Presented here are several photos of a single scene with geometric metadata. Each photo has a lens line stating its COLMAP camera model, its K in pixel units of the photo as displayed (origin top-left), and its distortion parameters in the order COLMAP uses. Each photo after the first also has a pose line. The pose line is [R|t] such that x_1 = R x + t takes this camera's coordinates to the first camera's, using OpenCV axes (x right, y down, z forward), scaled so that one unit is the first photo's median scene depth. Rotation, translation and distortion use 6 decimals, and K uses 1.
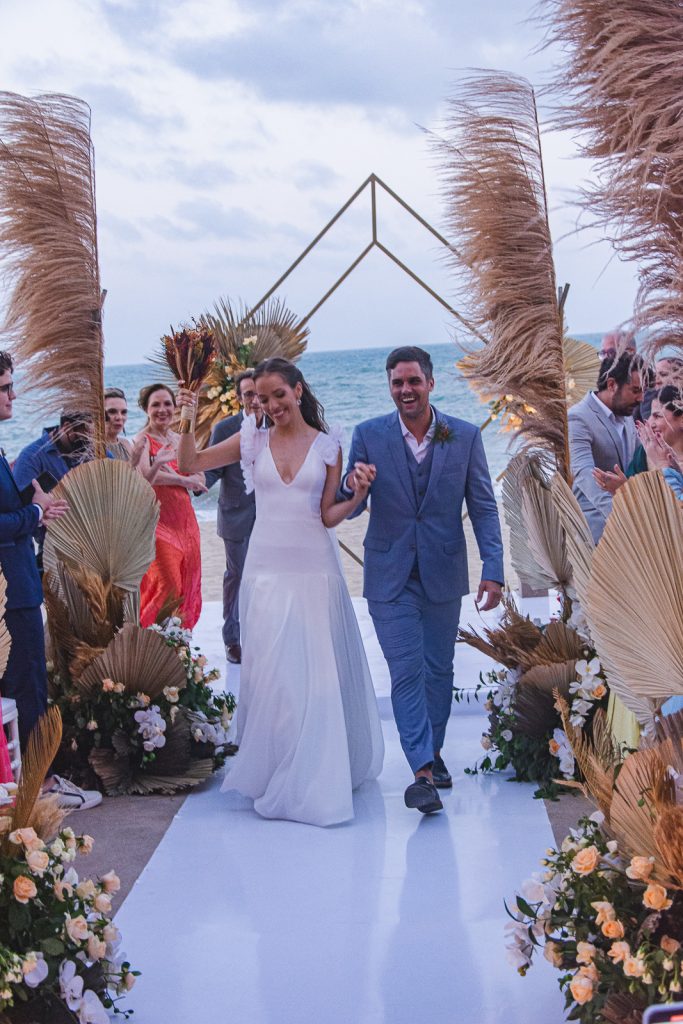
lens RADIAL K [[1851.0, 0, 361.3], [0, 1851.0, 515.3], [0, 0, 1]] dist [-0.038014, -0.197383]
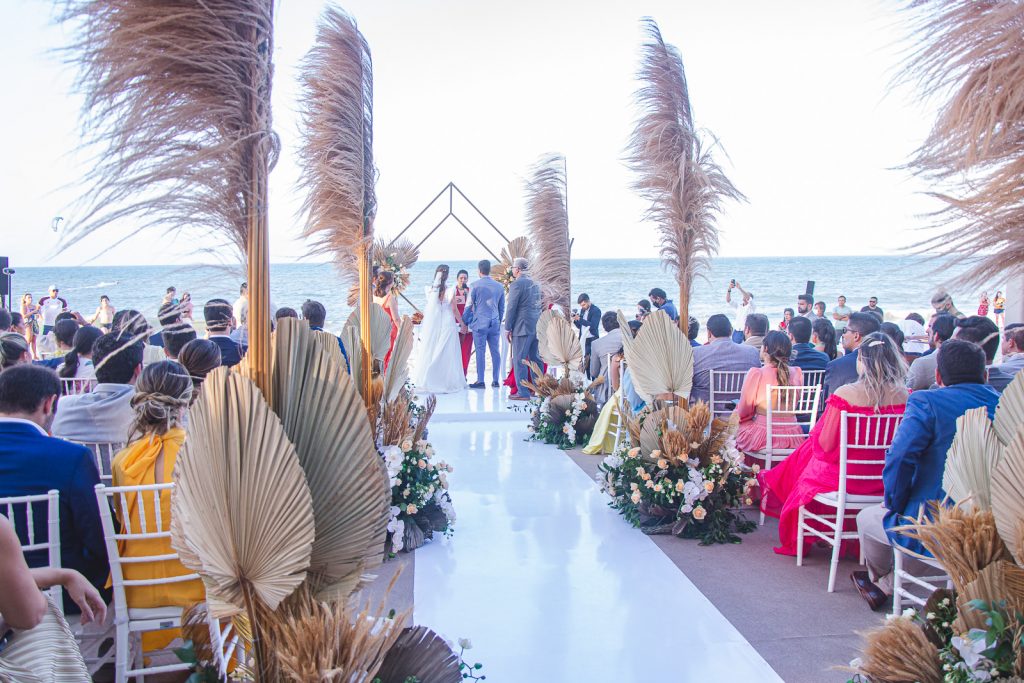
lens RADIAL K [[1102.9, 0, 512.0], [0, 1102.9, 341.5], [0, 0, 1]] dist [0.001659, 0.007662]
pose [[0.963663, 0.032633, 0.265119, -0.341757], [-0.025841, 0.999243, -0.029066, 0.053315], [-0.265867, 0.021159, 0.963777, -0.364324]]
